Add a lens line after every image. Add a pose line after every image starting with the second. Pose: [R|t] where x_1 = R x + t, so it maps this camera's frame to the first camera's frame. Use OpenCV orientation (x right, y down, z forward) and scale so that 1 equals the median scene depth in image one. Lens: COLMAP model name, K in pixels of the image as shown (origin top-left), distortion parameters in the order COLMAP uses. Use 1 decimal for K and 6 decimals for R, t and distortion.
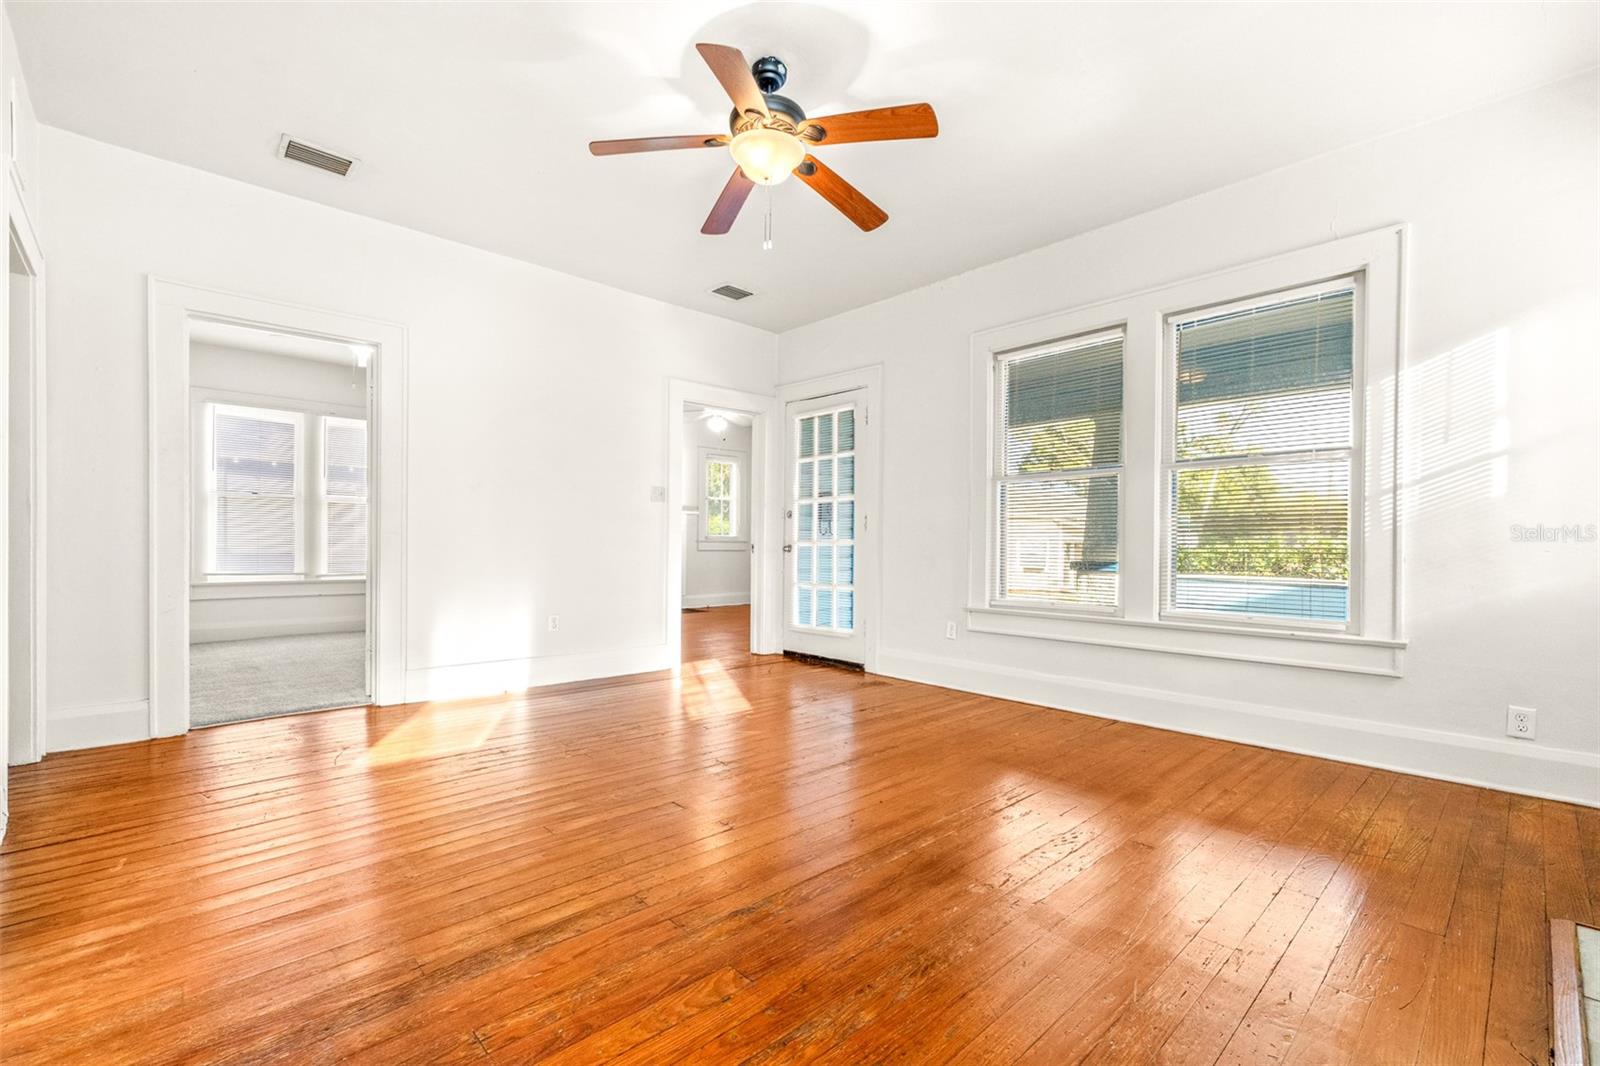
lens RADIAL K [[681.6, 0, 796.5], [0, 681.6, 543.9], [0, 0, 1]] dist [0.001961, 0.000005]
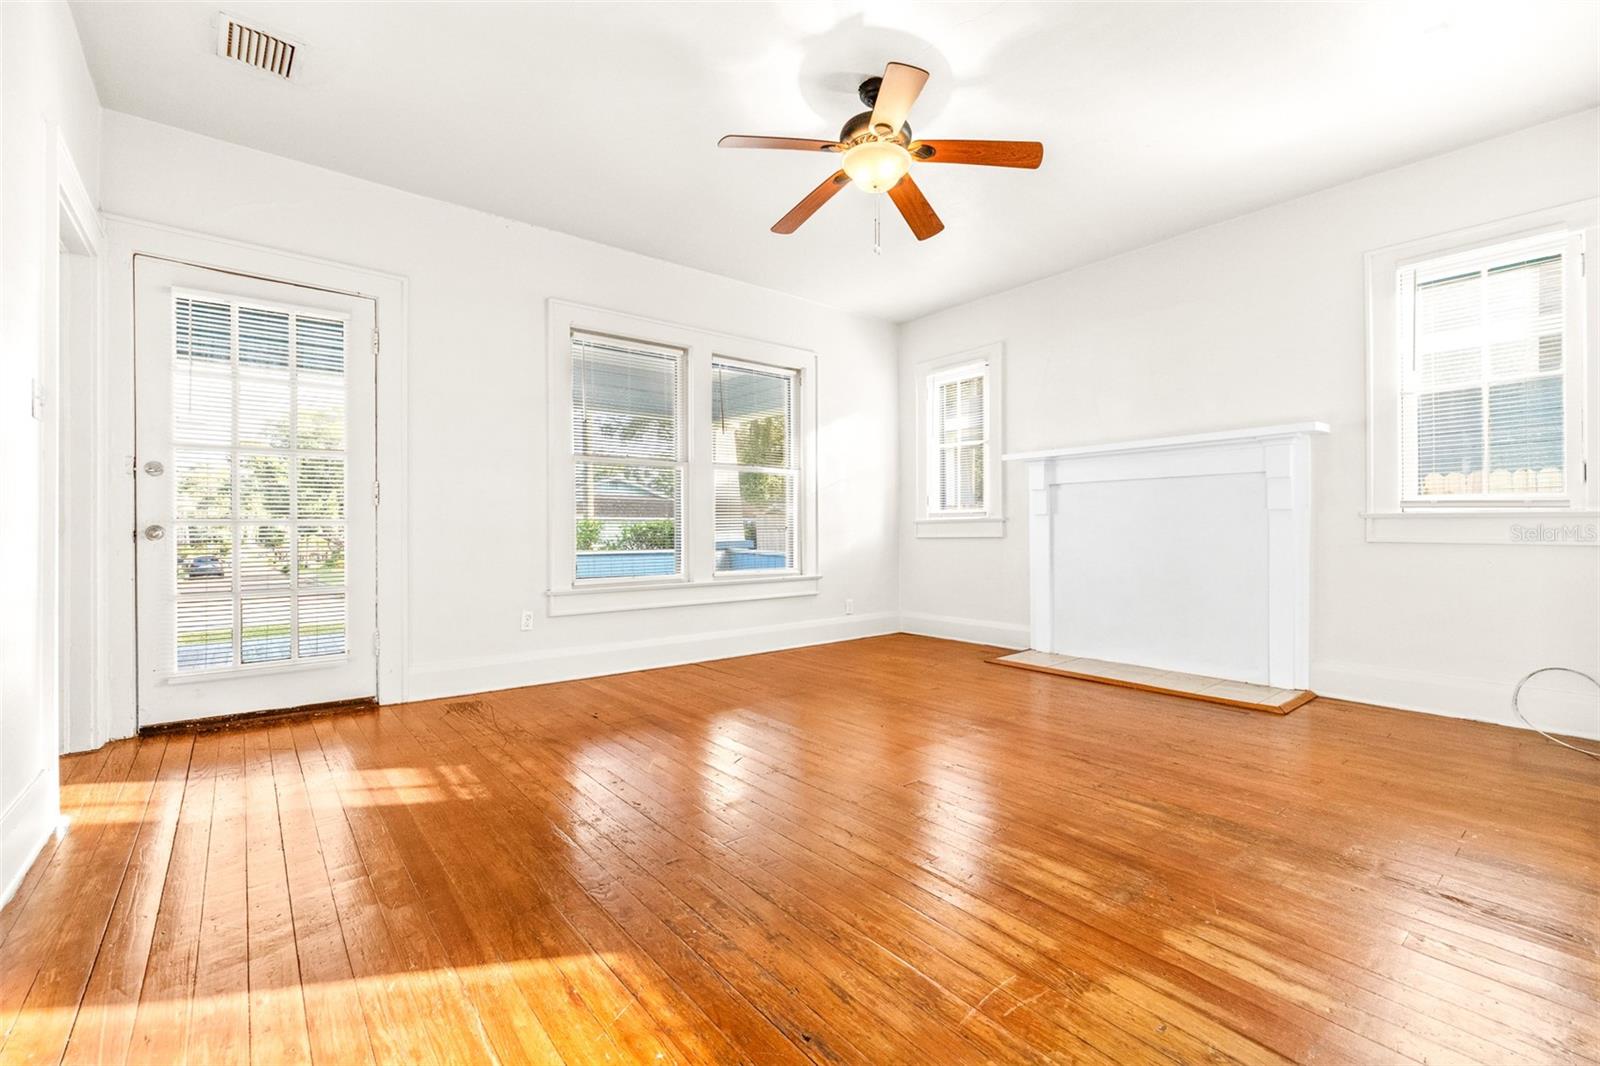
lens RADIAL K [[681.6, 0, 796.9], [0, 681.6, 528.9], [0, 0, 1]] dist [0.001961, 0.000005]
pose [[0.044620, -0.004589, 0.998993, -0.995063], [-0.003759, 0.999982, 0.004761, 0.004425], [-0.998997, -0.003968, 0.044602, 0.951663]]
